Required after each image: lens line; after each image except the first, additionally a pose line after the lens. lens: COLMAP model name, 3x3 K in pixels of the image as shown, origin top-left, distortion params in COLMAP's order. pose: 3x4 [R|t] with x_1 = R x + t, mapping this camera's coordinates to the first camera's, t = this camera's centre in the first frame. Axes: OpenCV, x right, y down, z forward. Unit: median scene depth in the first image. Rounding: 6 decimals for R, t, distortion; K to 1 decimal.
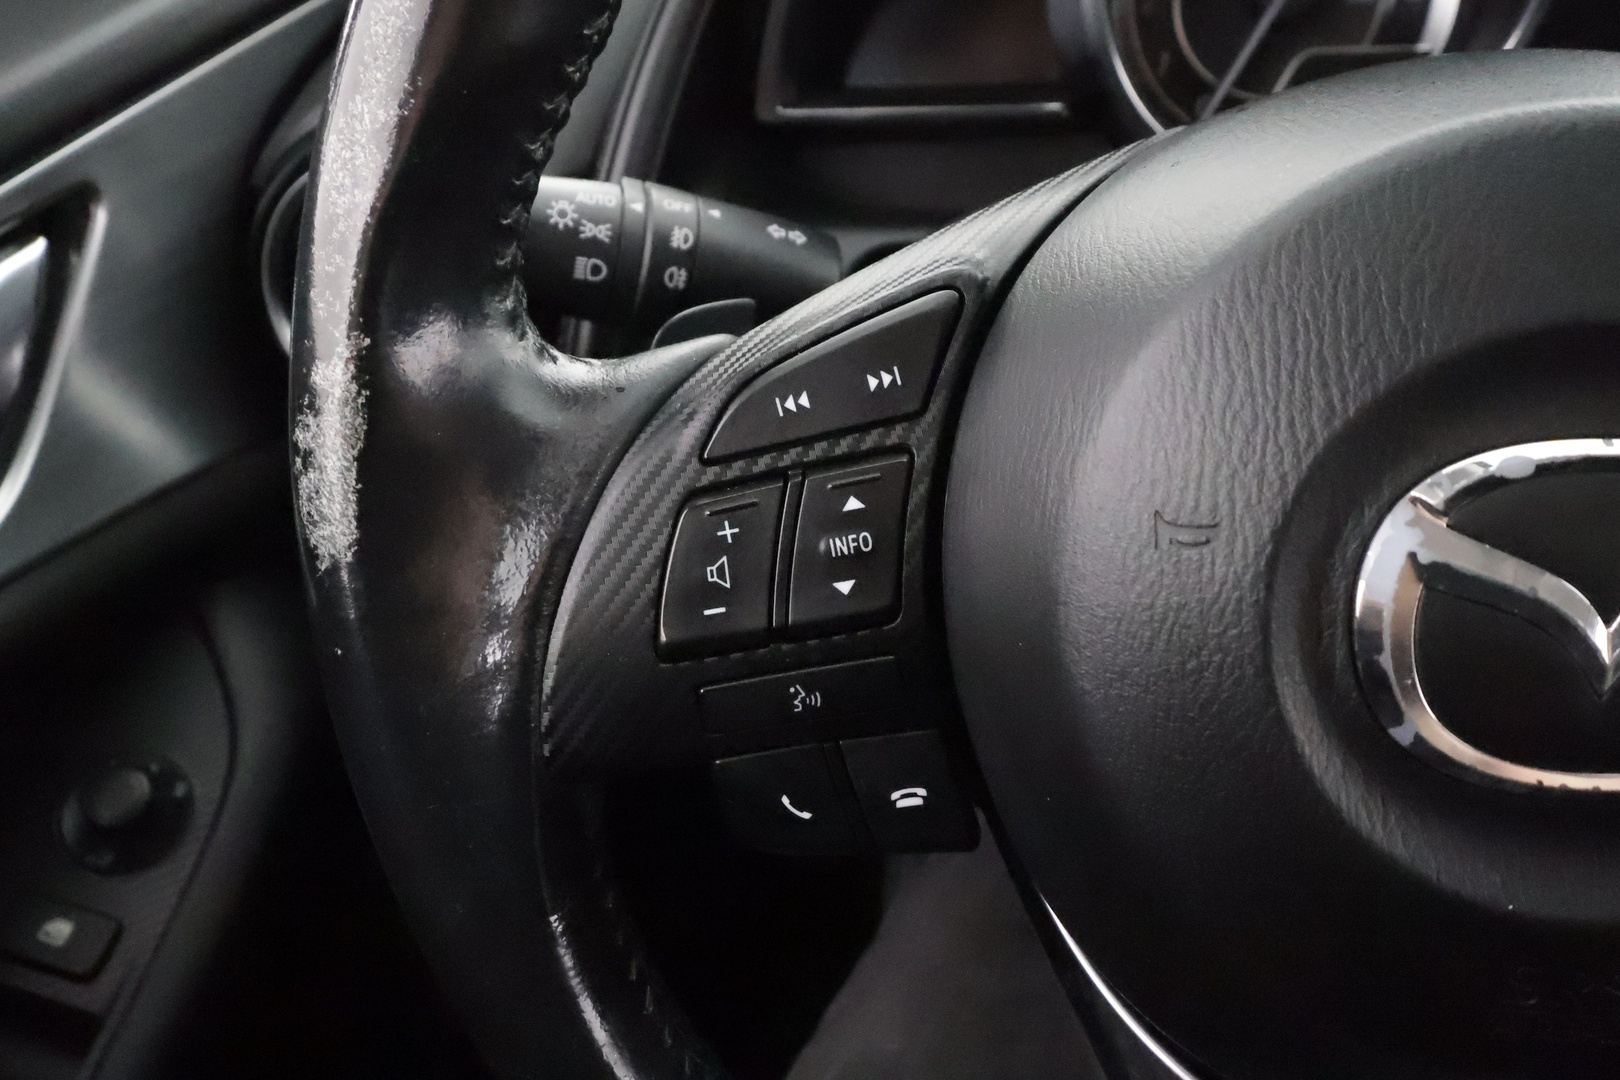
lens RADIAL K [[1248.0, 0, 843.6], [0, 1248.0, 374.1], [0, 0, 1]] dist [0.001216, -0.001512]
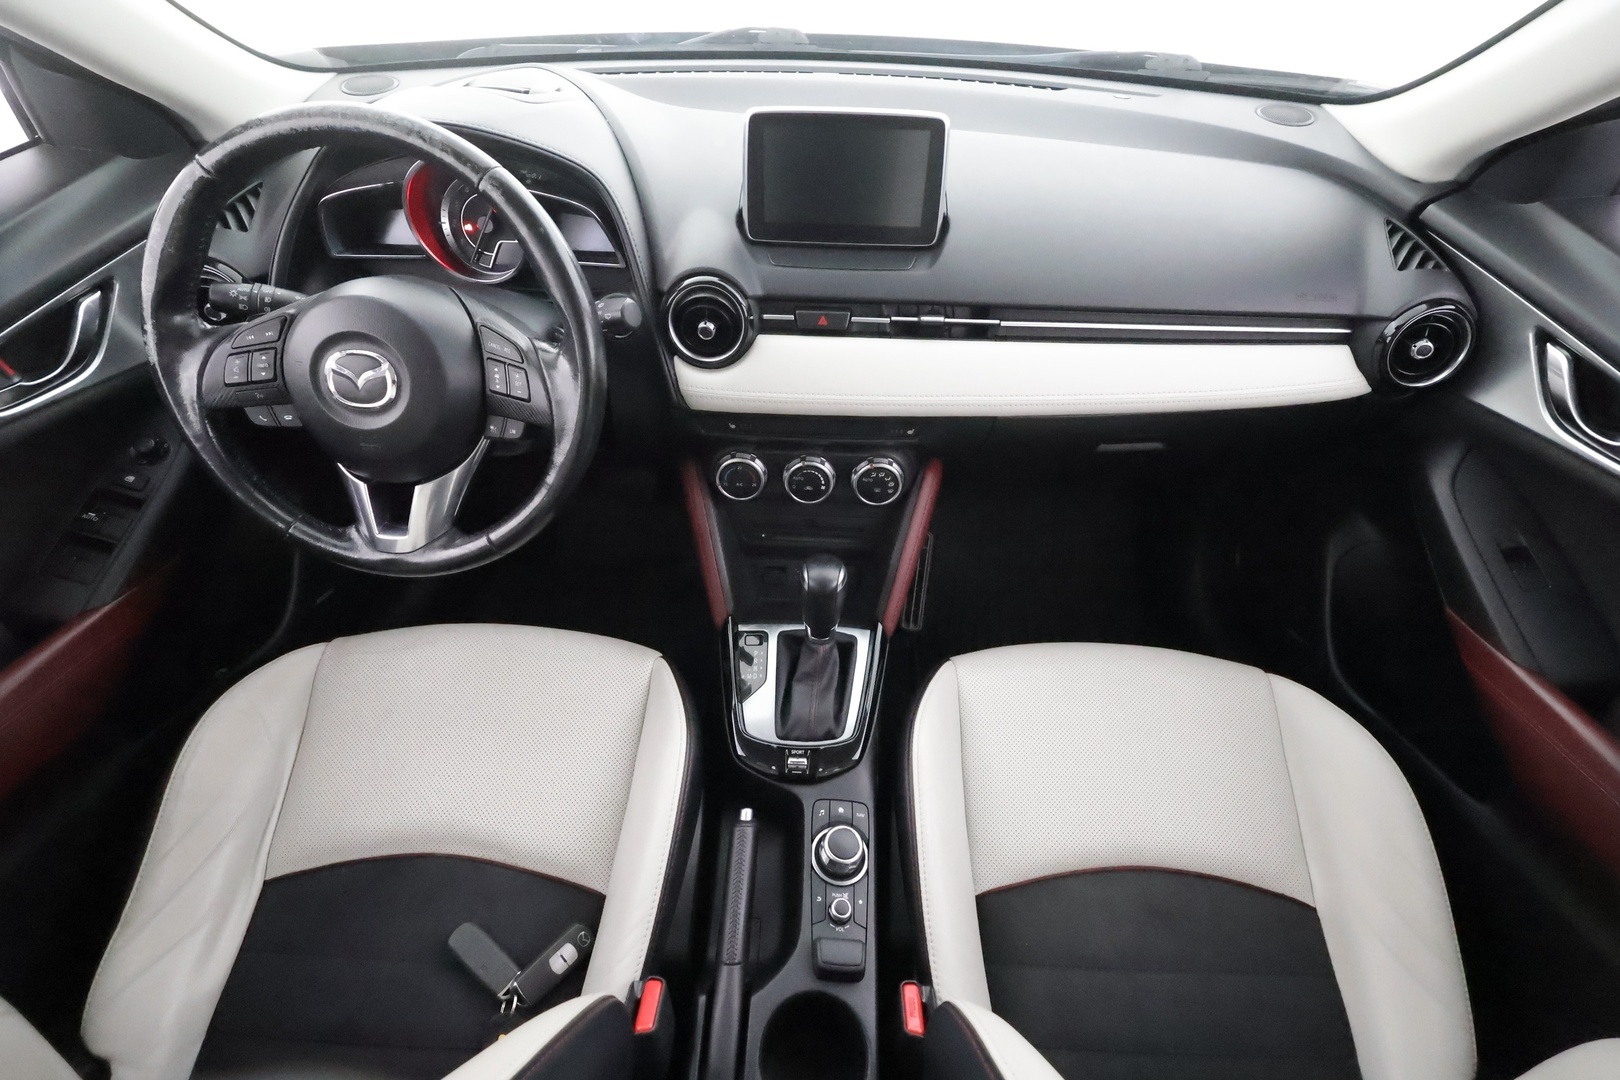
lens RADIAL K [[750.3, 0, 810.0], [0, 750.3, 540.0], [0, 0, 1]] dist [0.000511, -0.000040]
pose [[0.993738, 0.016161, 0.110561, 1.921999], [-0.039471, 0.976463, 0.212041, 0.091369], [-0.104532, -0.215077, 0.970987, -2.428776]]
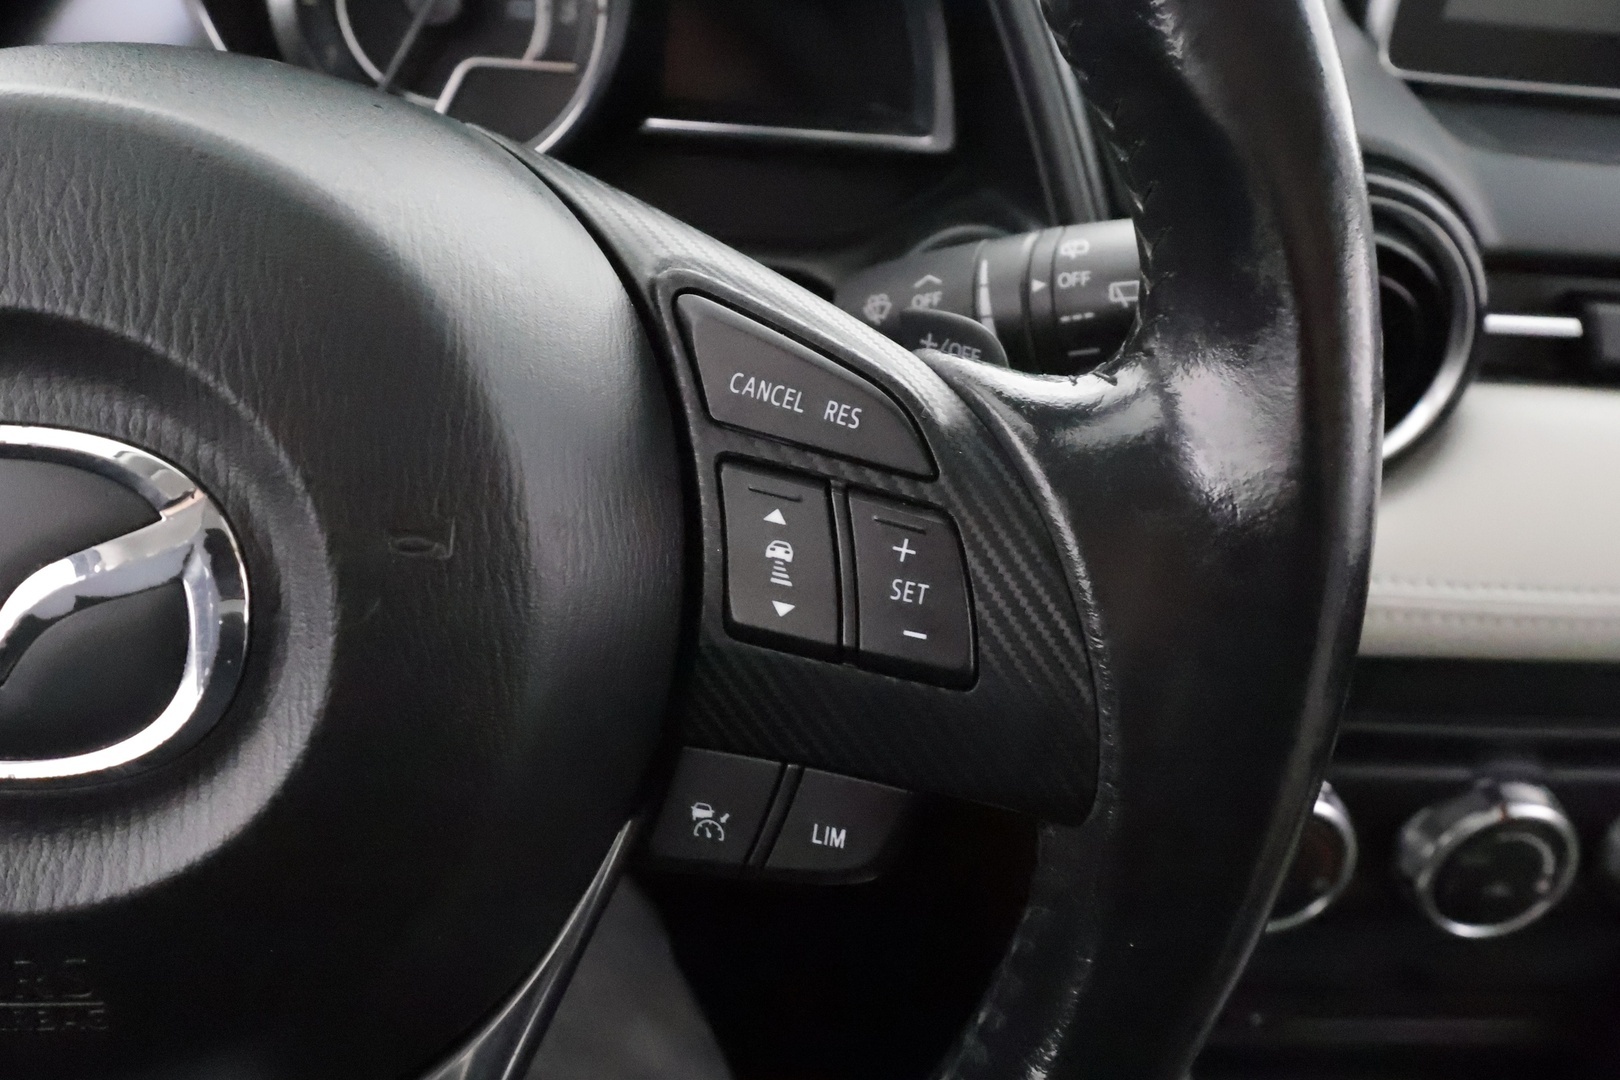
lens RADIAL K [[1278.5, 0, 815.5], [0, 1278.5, 666.3], [0, 0, 1]] dist [-0.142787, 0.226213]
pose [[0.975072, -0.005937, 0.221808, 0.784276], [-0.016182, 0.995077, 0.097773, 0.129235], [-0.221296, -0.098925, 0.970176, -0.103886]]
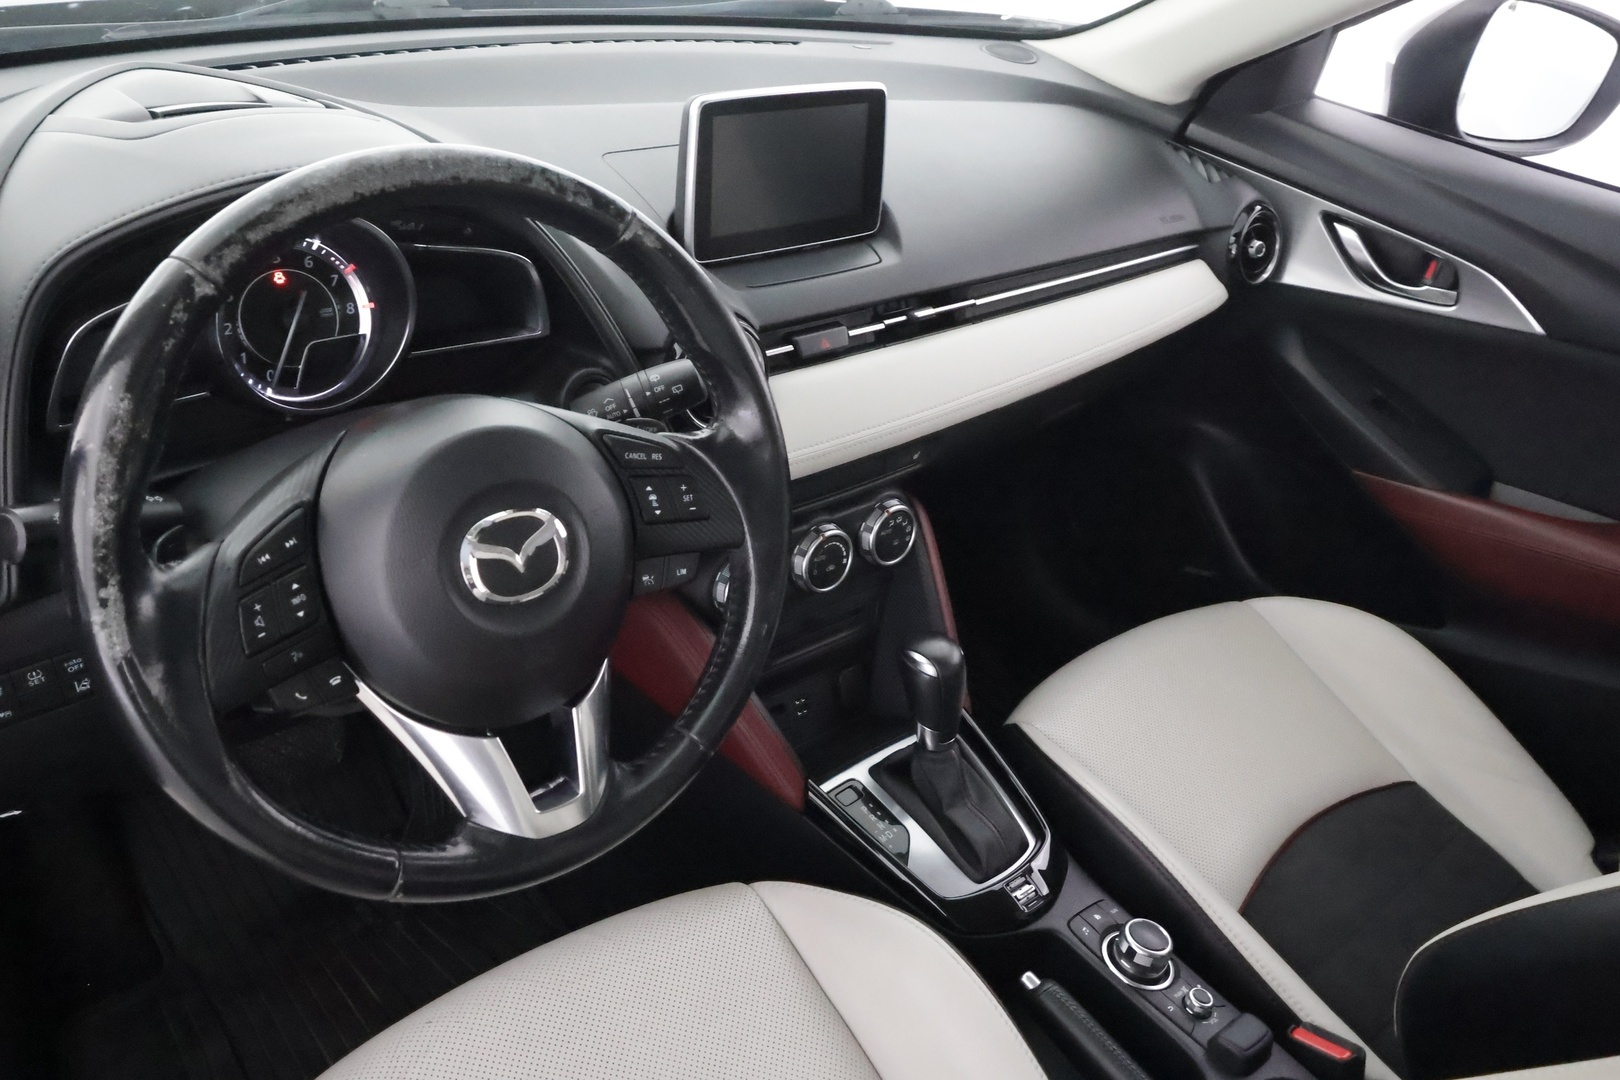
lens RADIAL K [[1273.8, 0, 810.0], [0, 1273.8, 540.0], [0, 0, 1]] dist [0.001070, 0.001556]
pose [[0.675108, -0.257490, 0.691323, -1.196456], [0.234726, 0.963383, 0.129602, -0.102661], [-0.699380, 0.074776, 0.710827, -1.945175]]
